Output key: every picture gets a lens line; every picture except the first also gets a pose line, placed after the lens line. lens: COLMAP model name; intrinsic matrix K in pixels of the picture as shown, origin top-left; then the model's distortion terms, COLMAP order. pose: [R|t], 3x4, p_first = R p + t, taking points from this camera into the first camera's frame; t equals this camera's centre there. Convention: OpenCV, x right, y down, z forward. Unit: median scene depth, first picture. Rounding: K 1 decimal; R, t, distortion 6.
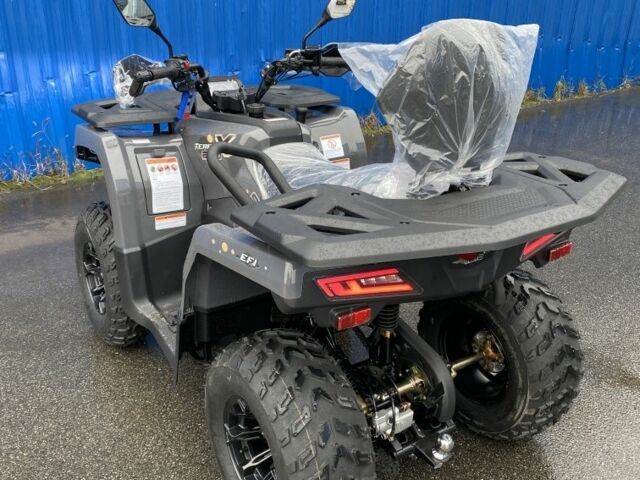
lens RADIAL K [[661.8, 0, 319.6], [0, 661.8, 224.8], [0, 0, 1]] dist [-0.000334, 0.001992]
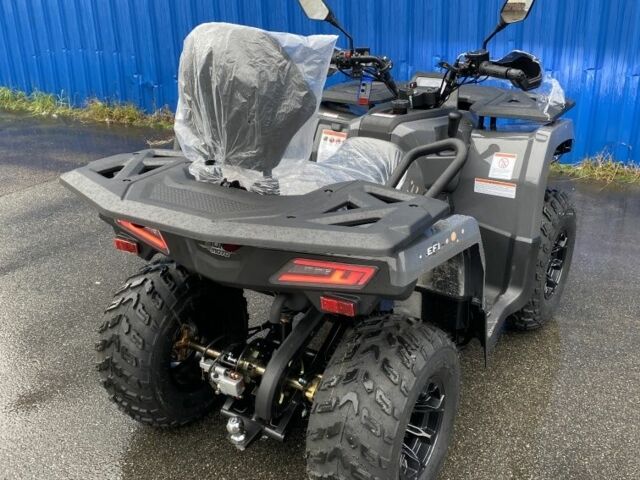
lens RADIAL K [[677.2, 0, 320.0], [0, 677.2, 240.0], [0, 0, 1]] dist [0.016900, 0.003373]
pose [[0.371179, 0.328643, -0.868458, 1.030037], [-0.305176, 0.926494, 0.220173, -0.213200], [0.876980, 0.183309, 0.444189, 0.559847]]
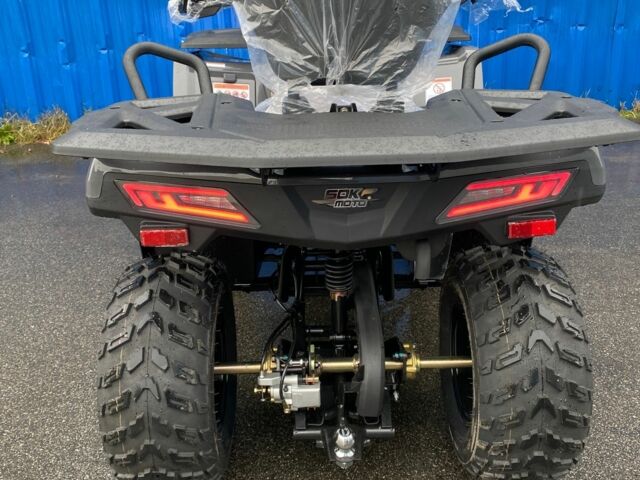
lens RADIAL K [[689.8, 0, 320.0], [0, 689.8, 240.0], [0, 0, 1]] dist [-0.018820, -0.022773]
pose [[0.825321, 0.178637, -0.535662, 0.541336], [-0.162602, 0.983643, 0.077504, 0.031351], [0.540745, 0.023134, 0.840868, 0.262468]]
